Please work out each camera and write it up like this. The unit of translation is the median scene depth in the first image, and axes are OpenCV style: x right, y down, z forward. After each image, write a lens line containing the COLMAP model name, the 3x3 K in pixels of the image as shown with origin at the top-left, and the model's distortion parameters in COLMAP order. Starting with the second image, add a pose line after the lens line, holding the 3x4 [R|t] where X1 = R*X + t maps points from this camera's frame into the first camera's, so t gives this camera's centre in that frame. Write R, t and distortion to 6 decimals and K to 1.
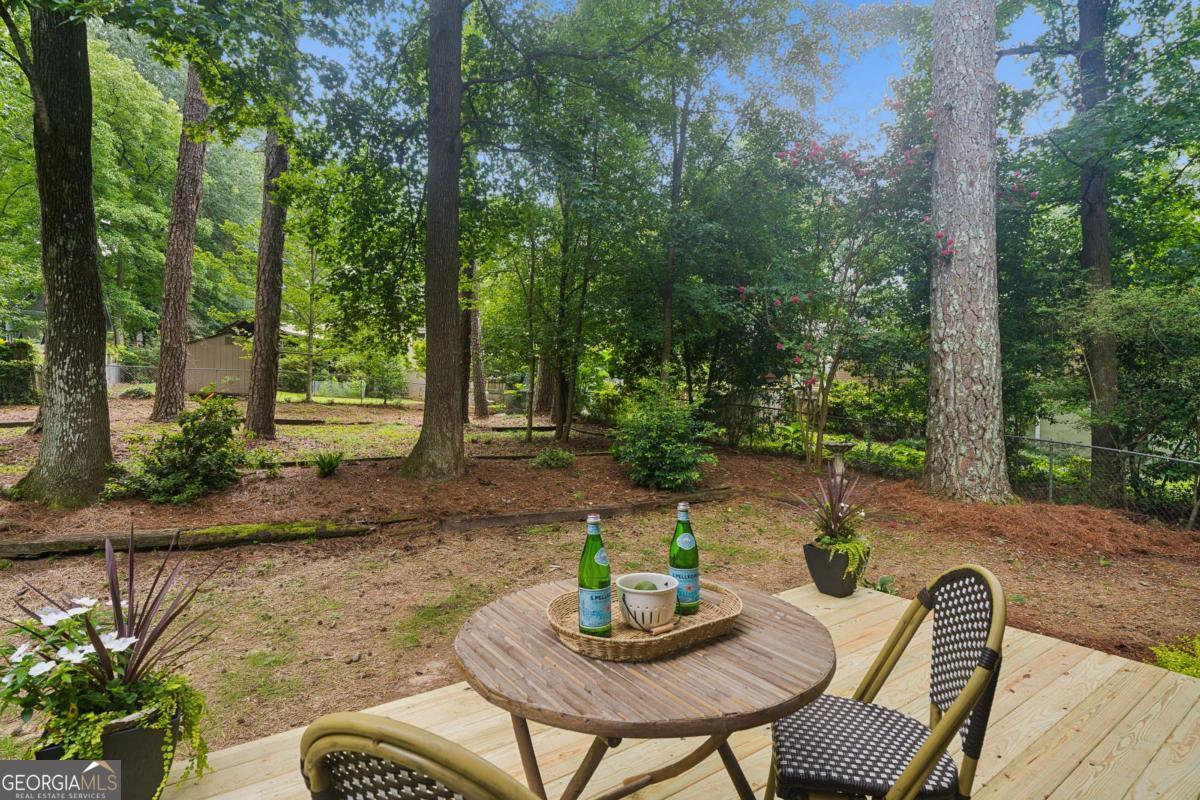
lens RADIAL K [[567.5, 0, 595.9], [0, 567.5, 431.3], [0, 0, 1]] dist [0.001970, -0.000267]
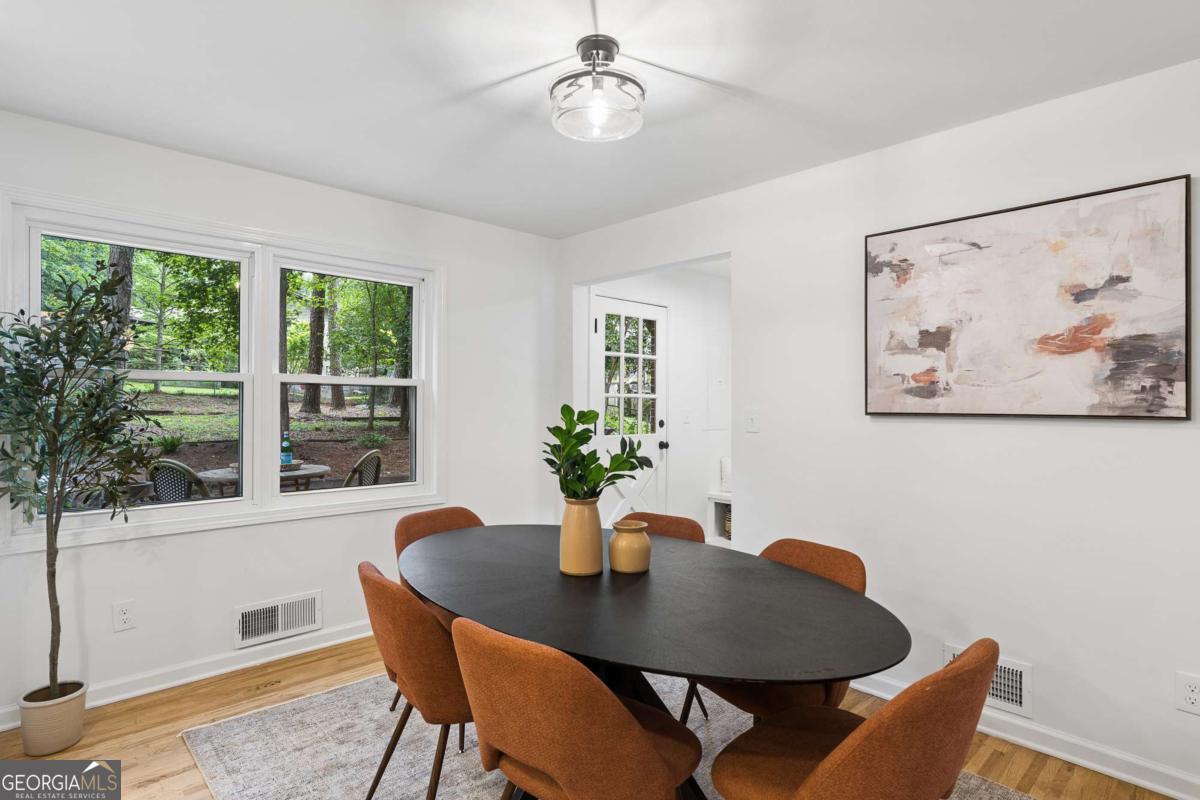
lens RADIAL K [[616.5, 0, 589.9], [0, 616.5, 402.1], [0, 0, 1]] dist [-0.004846, 0.002489]
pose [[0.989659, 0.001724, 0.143430, 0.184755], [0.003442, 0.999355, -0.035756, 0.013150], [-0.143399, 0.035879, 0.989014, -0.355646]]
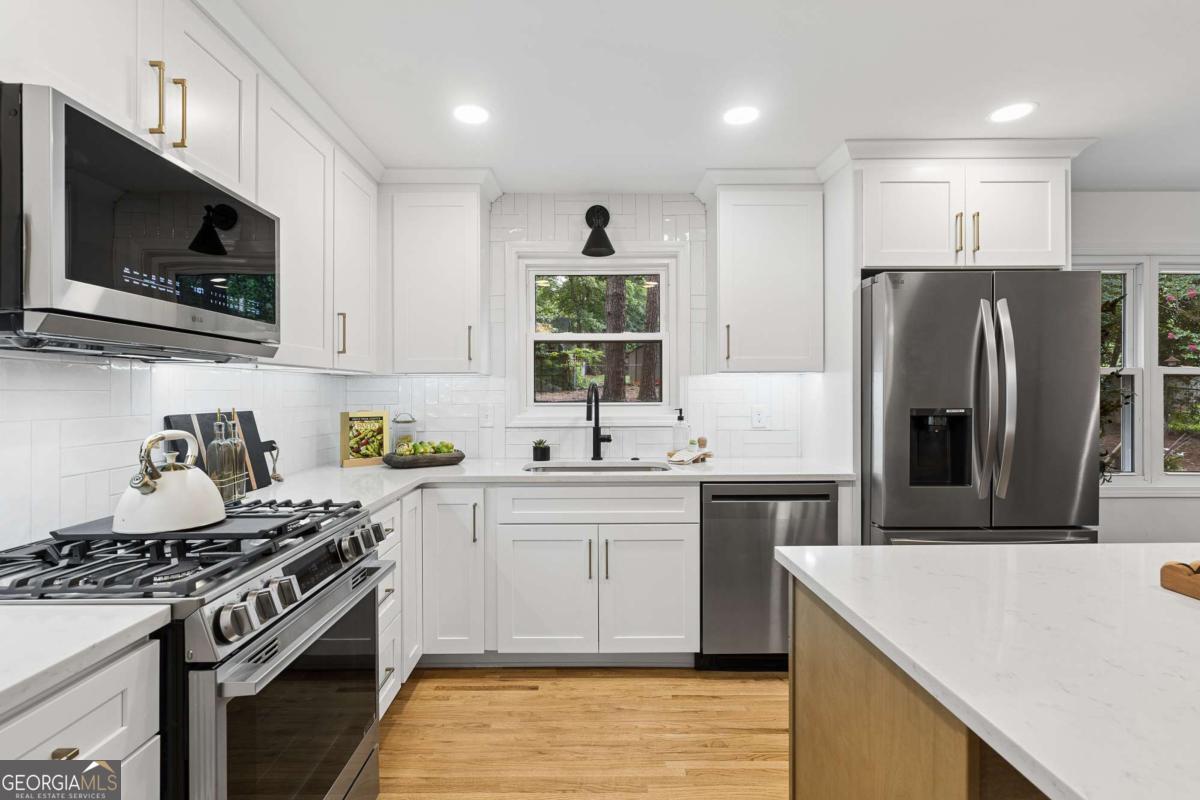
lens RADIAL K [[544.4, 0, 597.5], [0, 544.4, 396.2], [0, 0, 1]] dist [-0.011301, 0.004388]
pose [[0.819979, 0.000662, -0.572394, -0.012513], [-0.018815, 0.999490, -0.025796, 0.017587], [0.572085, 0.031922, 0.819573, -0.466634]]
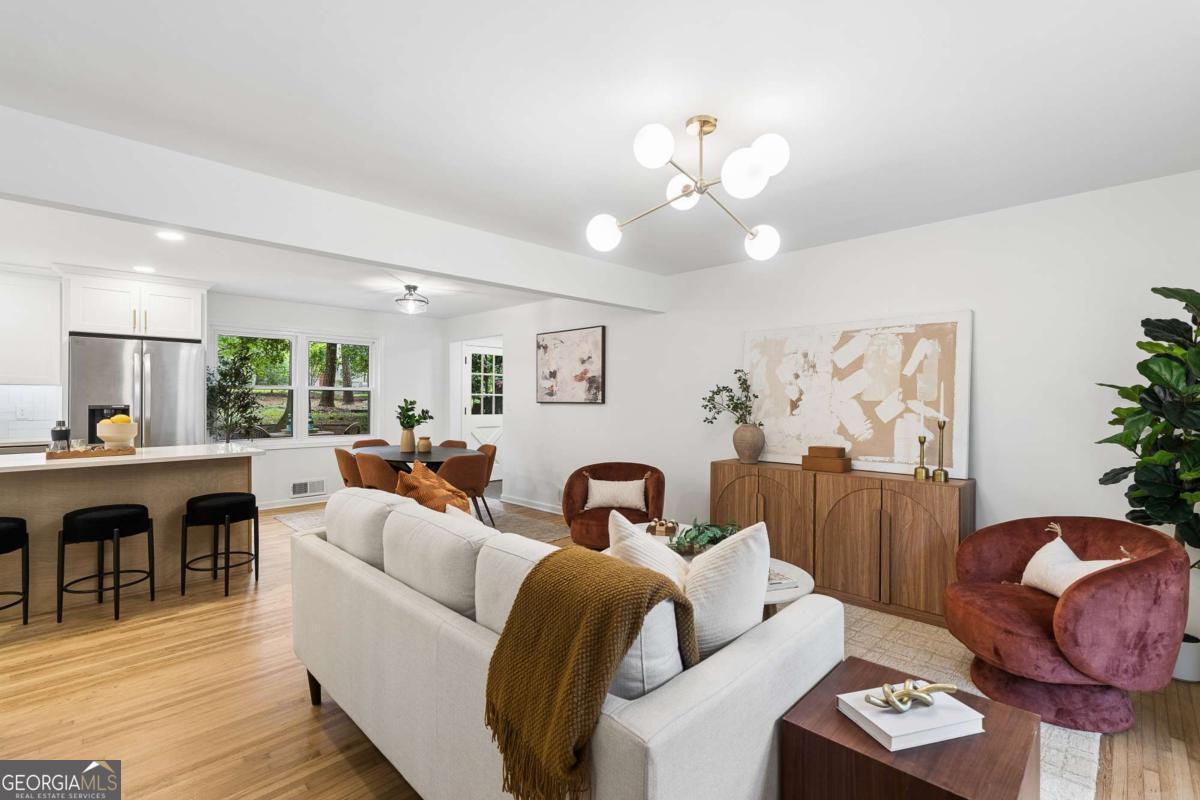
lens RADIAL K [[544.4, 0, 596.5], [0, 544.4, 392.9], [0, 0, 1]] dist [-0.011301, 0.004388]
pose [[0.984507, 0.003251, 0.175315, 0.297536], [0.004849, 0.998941, -0.045756, 0.026685], [-0.175278, 0.045897, 0.983449, -0.720333]]
